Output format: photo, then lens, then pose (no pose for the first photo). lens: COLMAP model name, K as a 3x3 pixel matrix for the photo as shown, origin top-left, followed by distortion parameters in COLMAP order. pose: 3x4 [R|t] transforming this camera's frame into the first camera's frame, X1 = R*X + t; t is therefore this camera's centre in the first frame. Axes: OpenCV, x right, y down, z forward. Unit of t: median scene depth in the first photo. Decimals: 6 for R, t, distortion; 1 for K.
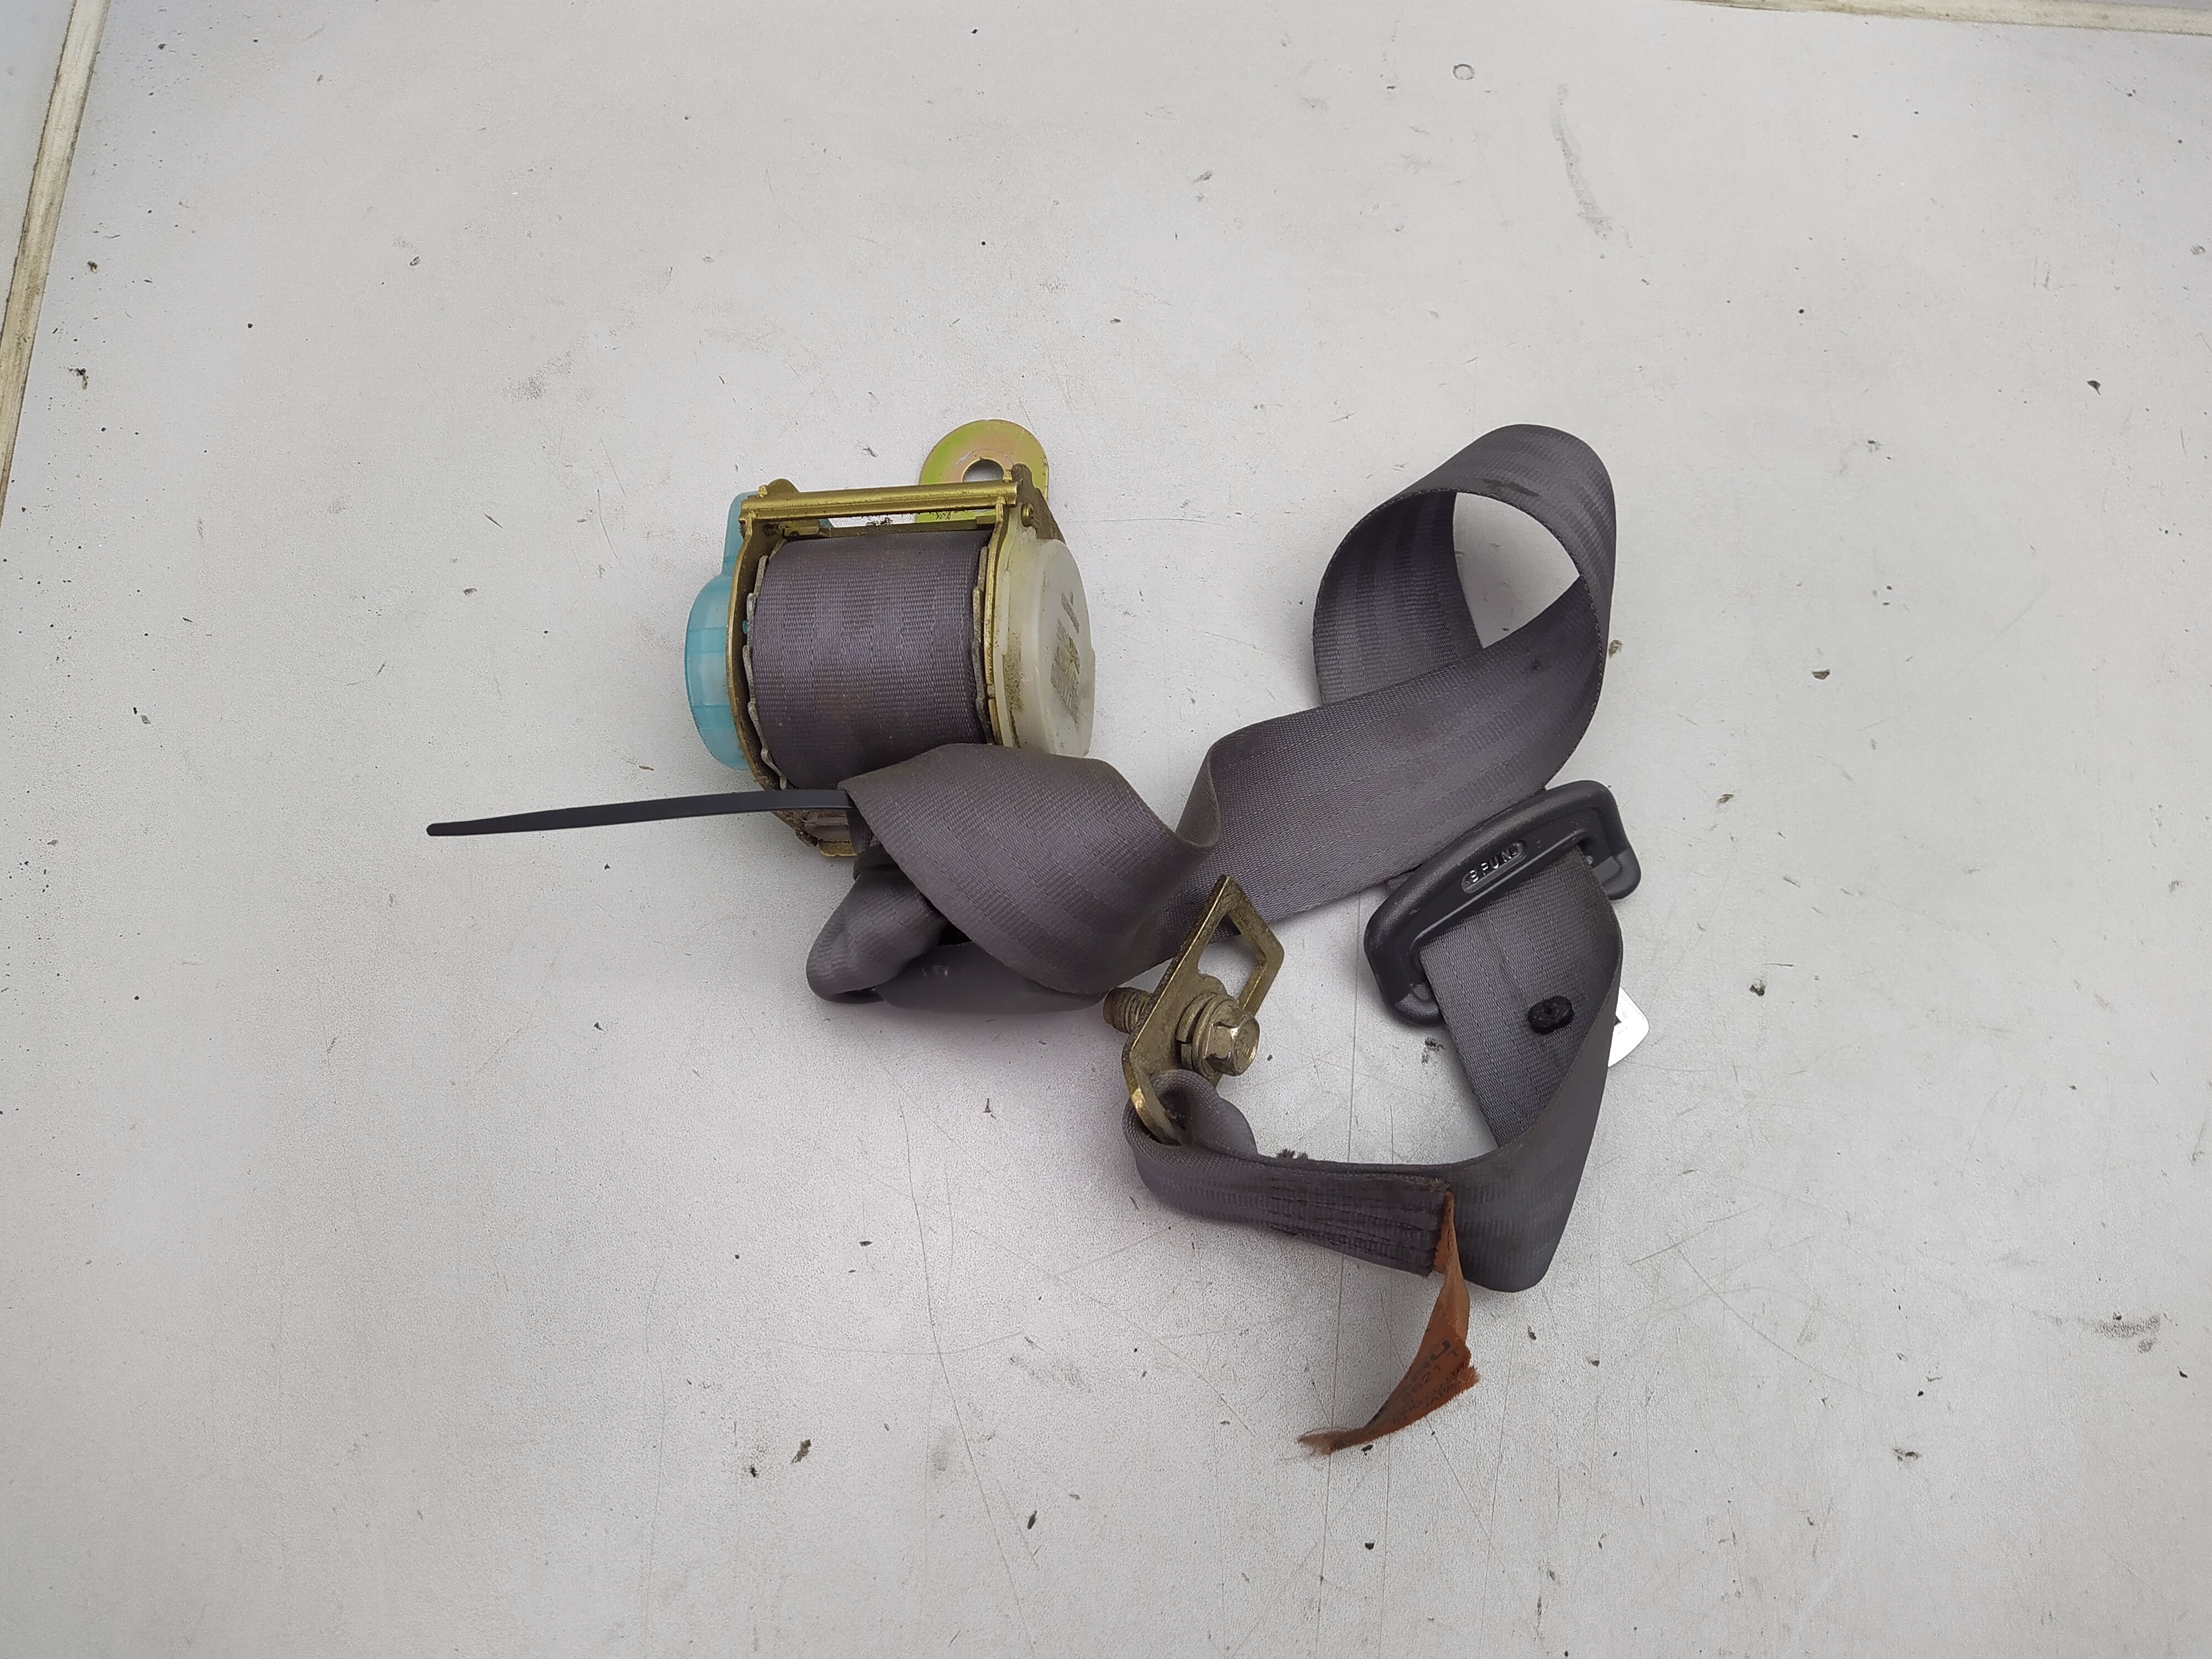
lens RADIAL K [[1714.5, 0, 1071.0], [0, 1714.5, 840.4], [0, 0, 1]] dist [0.093229, -0.173326]
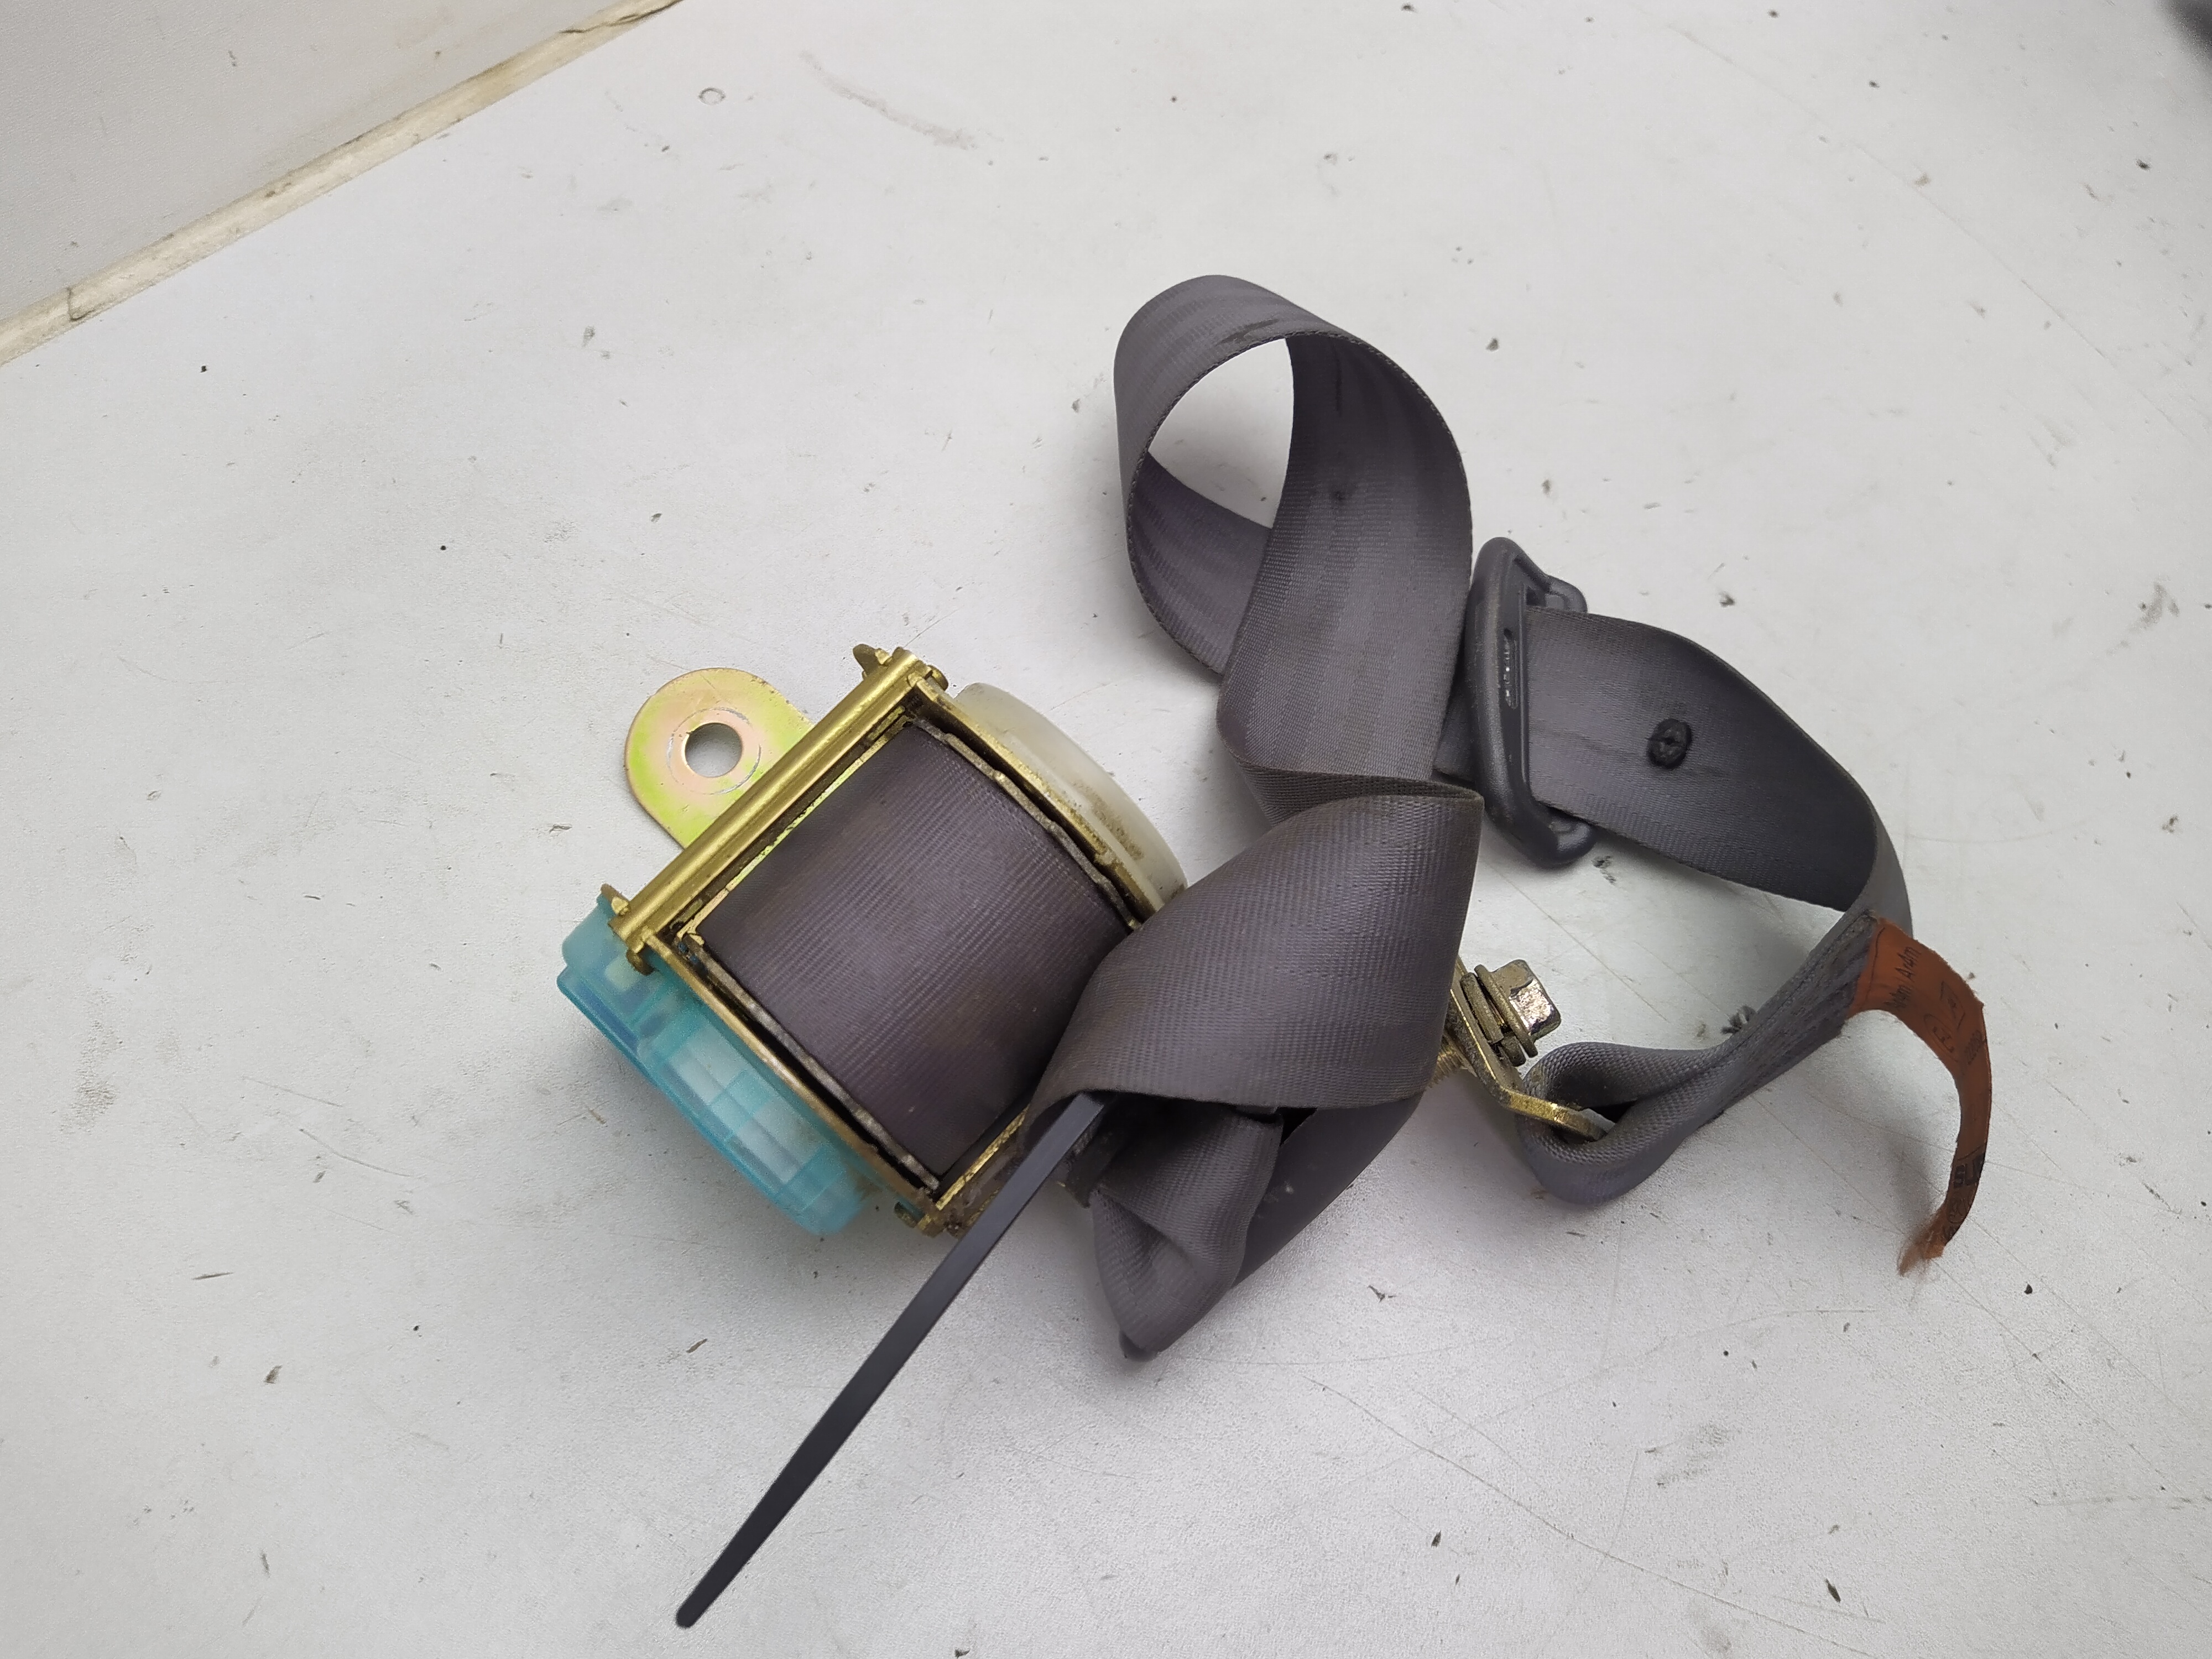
lens RADIAL K [[1714.5, 0, 1071.0], [0, 1714.5, 840.4], [0, 0, 1]] dist [0.093229, -0.173326]
pose [[0.637168, -0.652599, 0.410038, -0.324114], [0.689735, 0.720221, 0.074478, -0.145088], [-0.343923, 0.235363, 0.909022, 0.298459]]
